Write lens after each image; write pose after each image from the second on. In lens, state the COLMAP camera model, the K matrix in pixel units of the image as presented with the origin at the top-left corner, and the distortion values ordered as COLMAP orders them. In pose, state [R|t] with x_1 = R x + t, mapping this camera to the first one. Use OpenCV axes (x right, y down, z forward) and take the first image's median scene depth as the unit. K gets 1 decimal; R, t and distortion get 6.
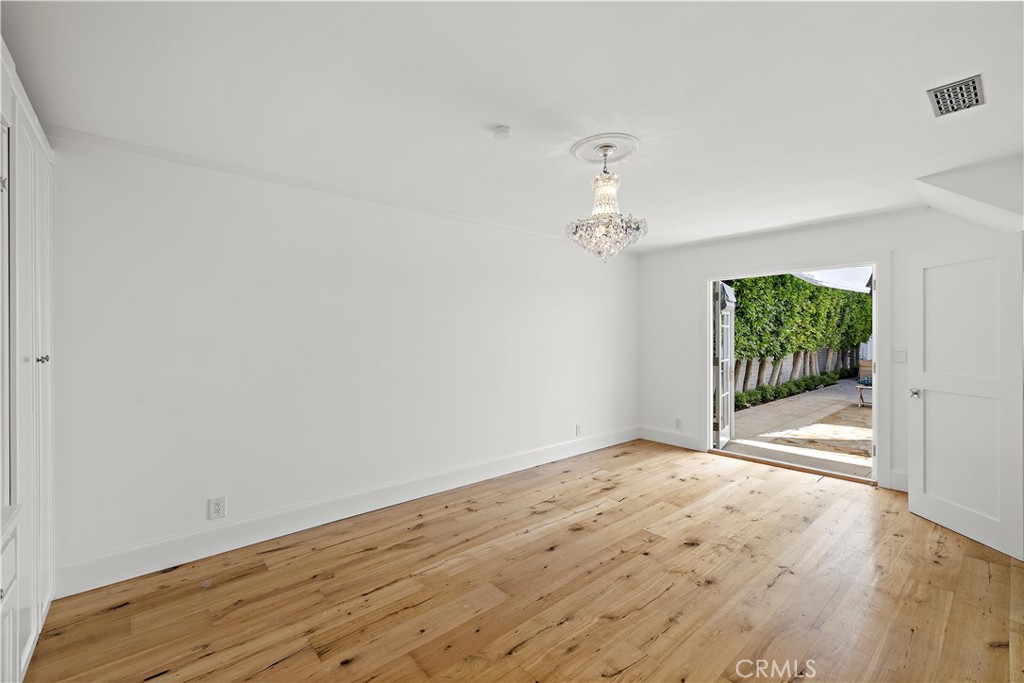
lens RADIAL K [[438.0, 0, 510.3], [0, 438.0, 336.8], [0, 0, 1]] dist [0.003028, 0.000251]
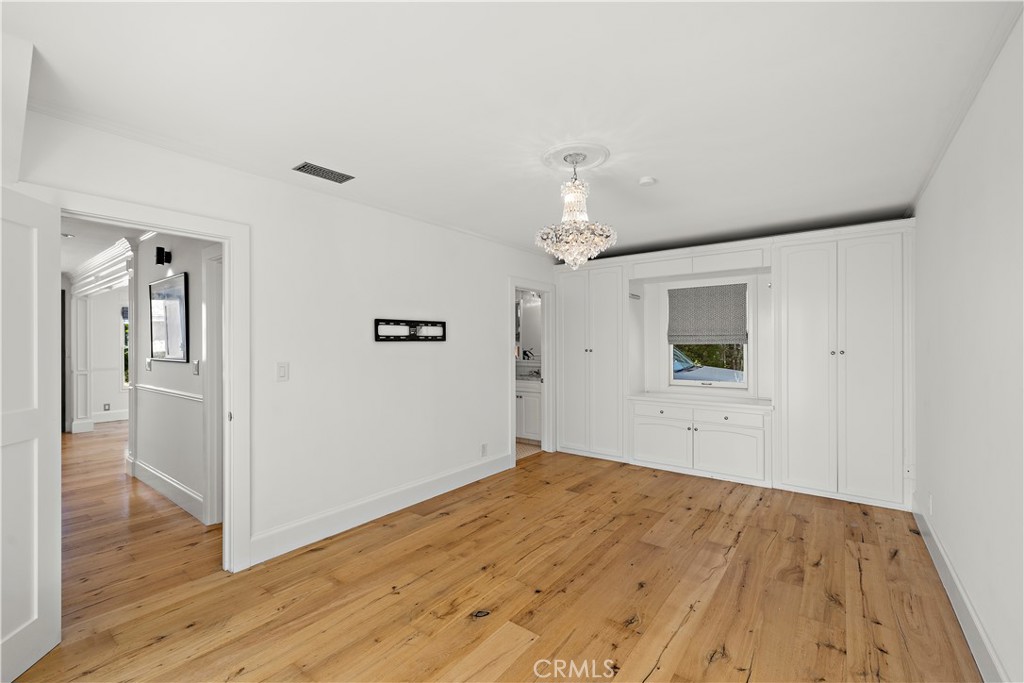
lens RADIAL K [[438.0, 0, 511.9], [0, 438.0, 347.3], [0, 0, 1]] dist [0.003028, 0.000251]
pose [[-0.977902, 0.005753, -0.208984, 0.573379], [0.003848, 0.999947, 0.009519, -0.000497], [0.209028, 0.008504, -0.977873, 1.952285]]
